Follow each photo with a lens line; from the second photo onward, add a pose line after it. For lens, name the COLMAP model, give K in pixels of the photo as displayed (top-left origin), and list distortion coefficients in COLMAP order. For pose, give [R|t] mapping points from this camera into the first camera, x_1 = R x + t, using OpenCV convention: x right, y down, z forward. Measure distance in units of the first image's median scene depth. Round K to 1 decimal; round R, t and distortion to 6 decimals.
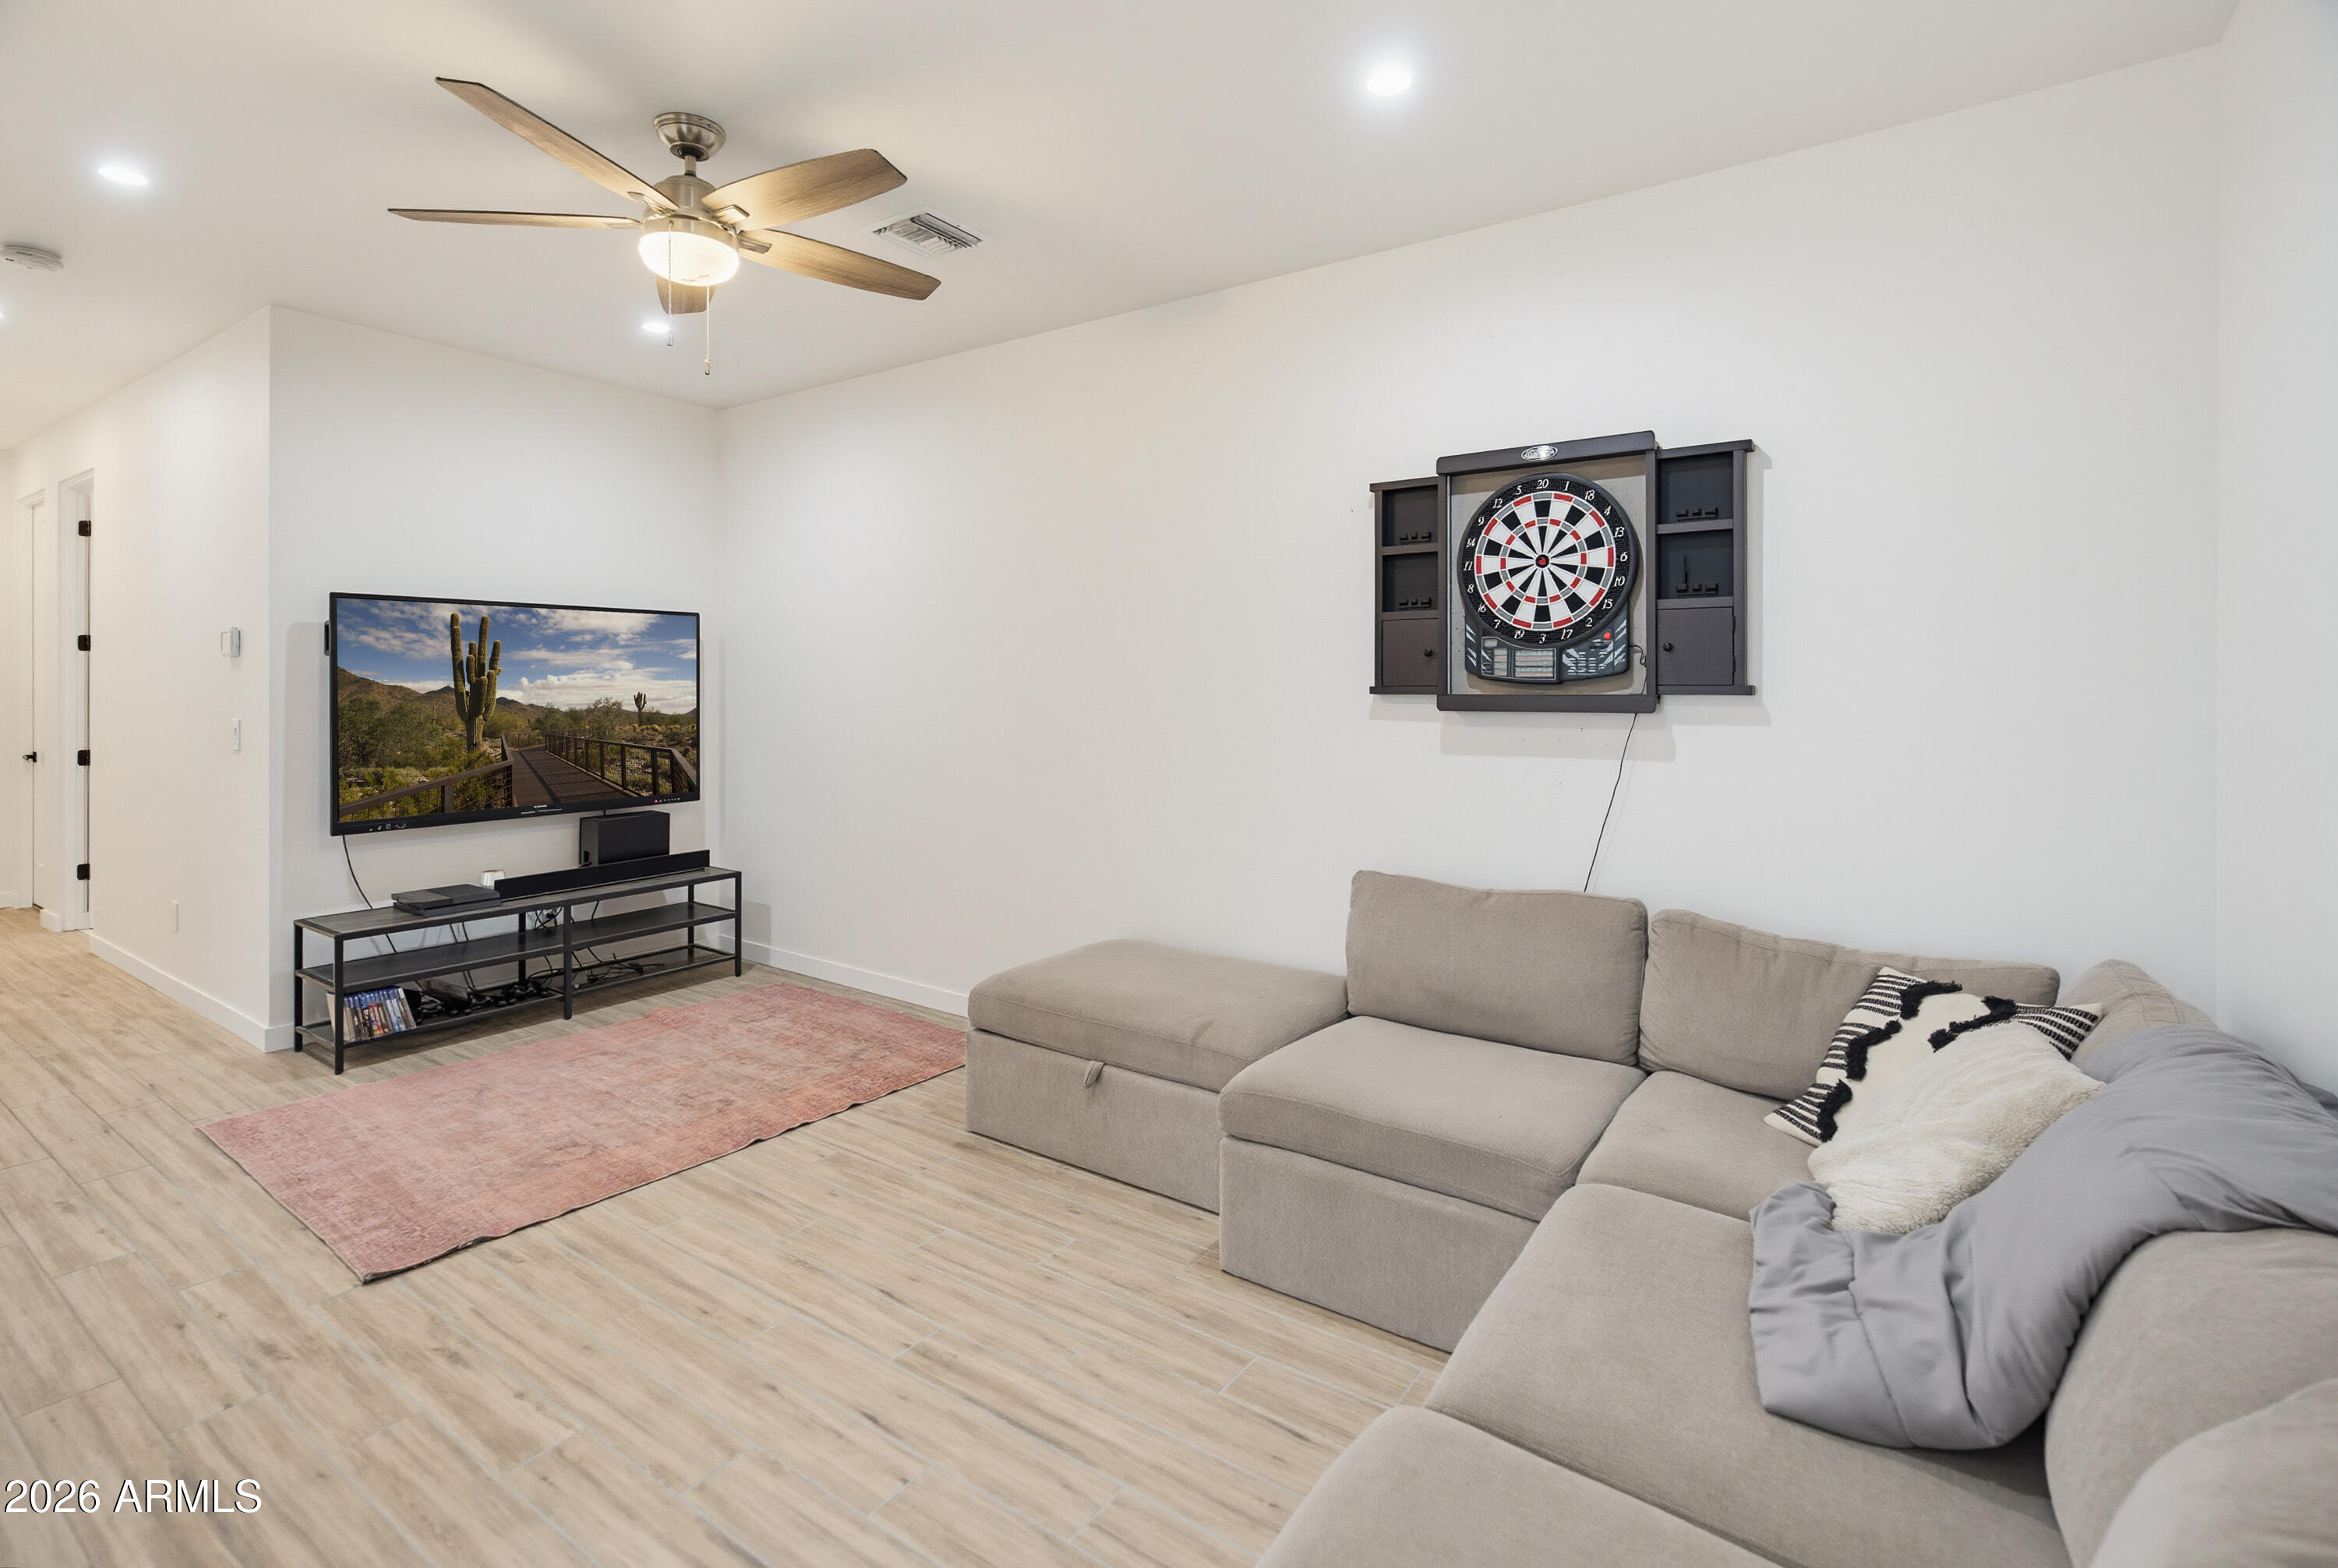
lens RADIAL K [[1078.1, 0, 1169.5], [0, 1078.1, 685.8], [0, 0, 1]] dist [0.000799, 0.000699]
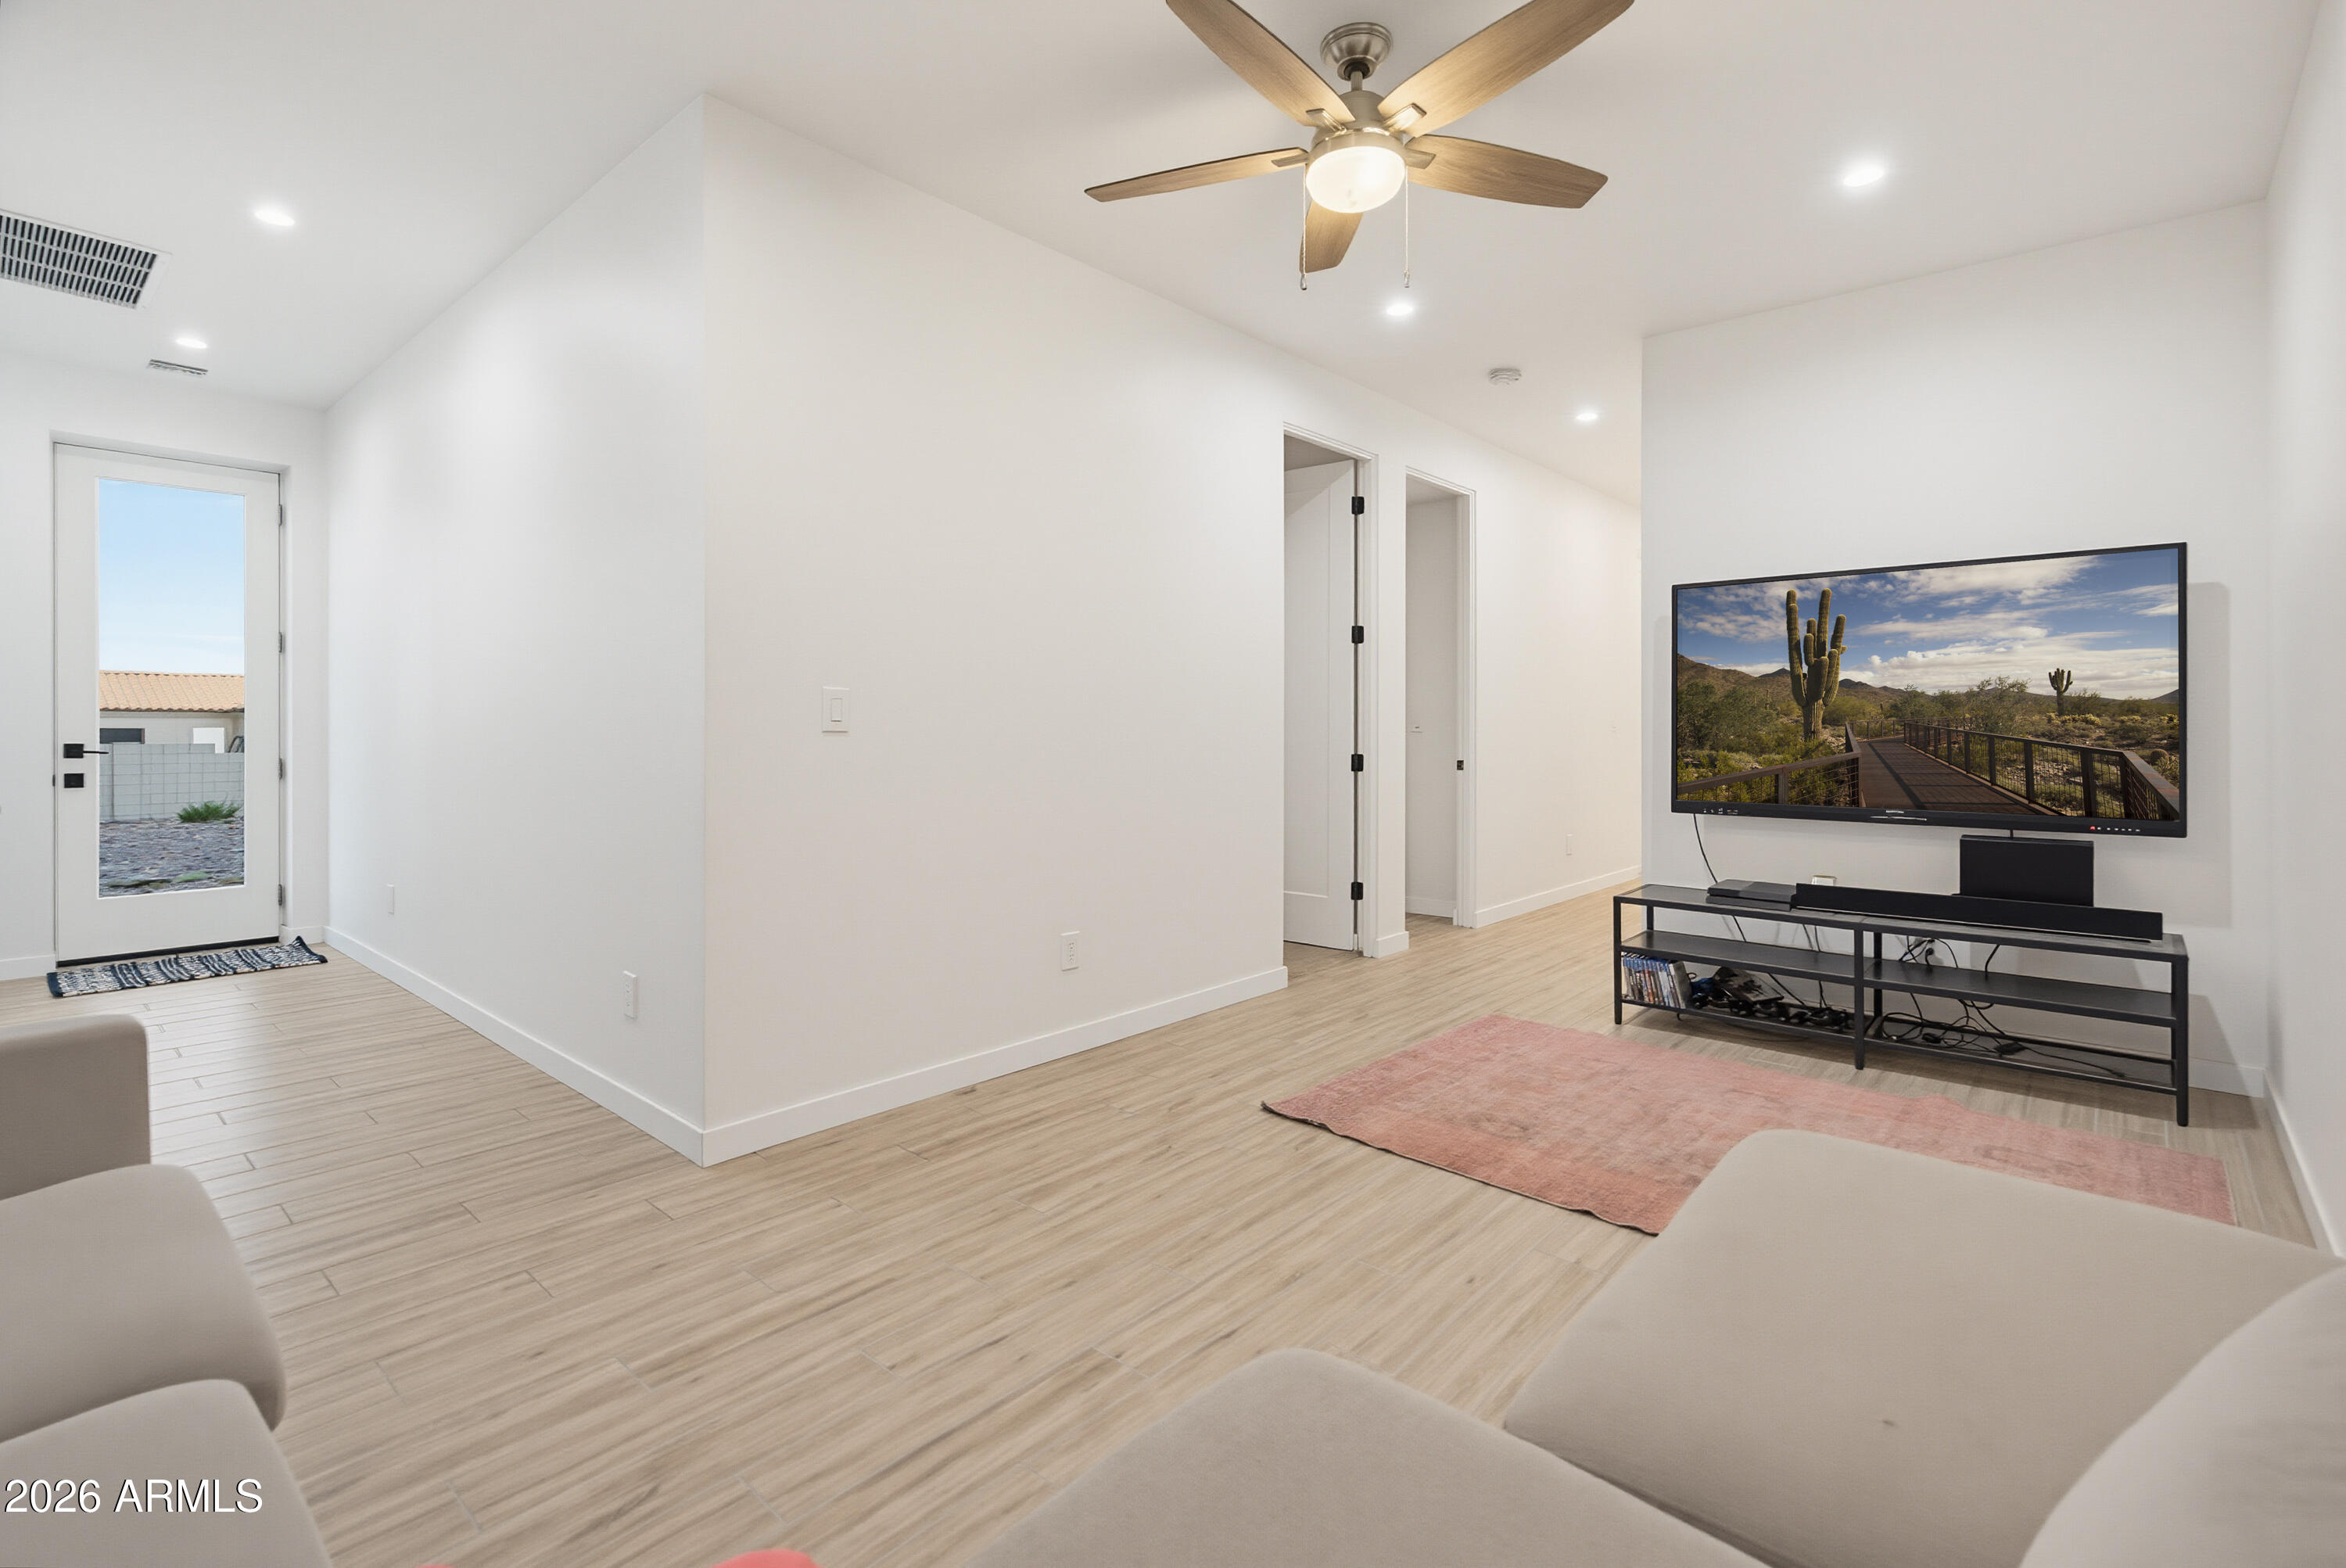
lens RADIAL K [[1081.8, 0, 1173.5], [0, 1081.8, 685.4], [0, 0, 1]] dist [0.000799, 0.000699]
pose [[-0.114636, -0.041831, -0.992526, 0.317218], [-0.000802, 0.999117, -0.042016, 0.053672], [0.993407, -0.004020, -0.114568, 0.568085]]
